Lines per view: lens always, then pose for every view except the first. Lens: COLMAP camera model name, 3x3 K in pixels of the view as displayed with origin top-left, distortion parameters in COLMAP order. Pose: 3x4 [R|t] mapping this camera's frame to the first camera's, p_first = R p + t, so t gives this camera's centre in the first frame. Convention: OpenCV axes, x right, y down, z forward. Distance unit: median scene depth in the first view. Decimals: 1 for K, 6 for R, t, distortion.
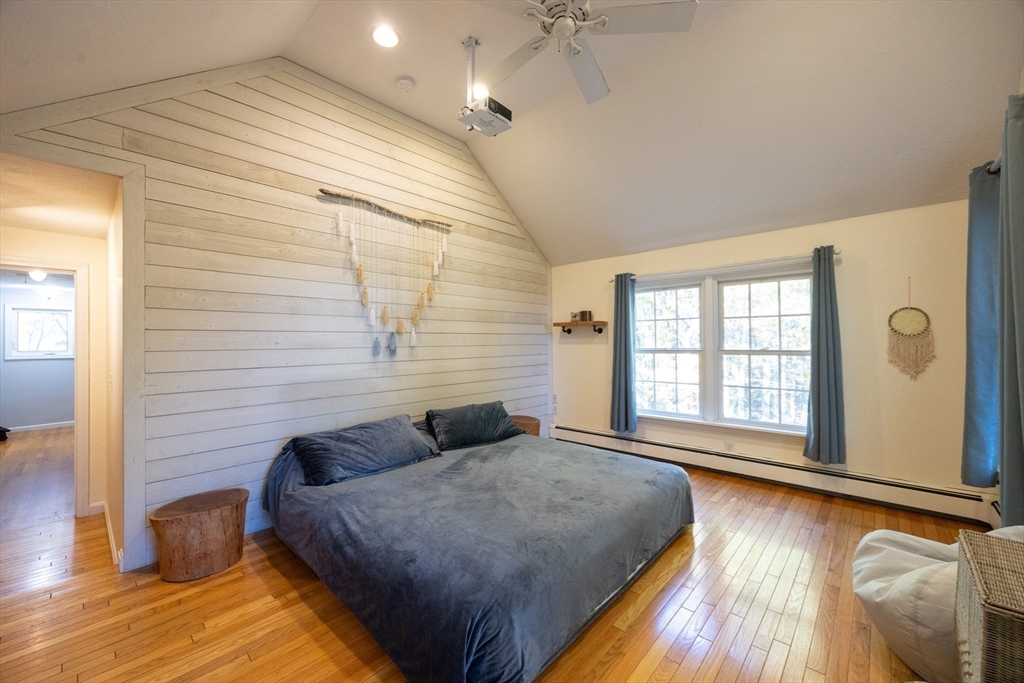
lens RADIAL K [[395.3, 0, 513.5], [0, 395.3, 337.7], [0, 0, 1]] dist [-0.003934, -0.000169]
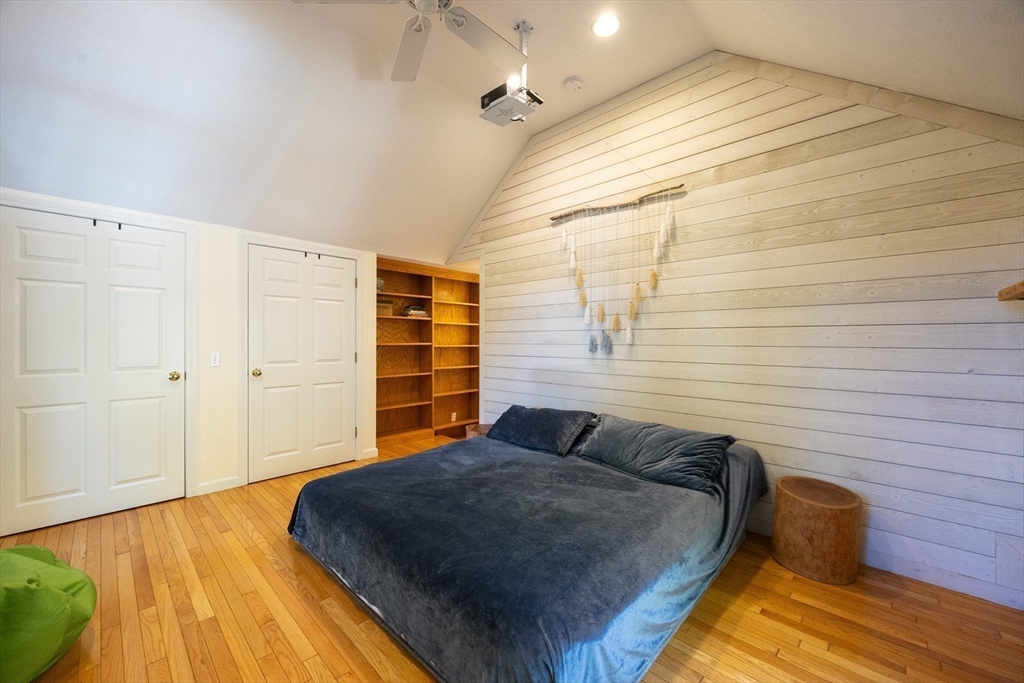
lens RADIAL K [[395.3, 0, 509.9], [0, 395.3, 339.5], [0, 0, 1]] dist [-0.003934, -0.000169]
pose [[-0.017799, 0.006311, -0.999822, 0.669319], [0.008278, 0.999947, 0.006164, 0.002827], [0.999807, -0.008167, -0.017851, 0.761250]]
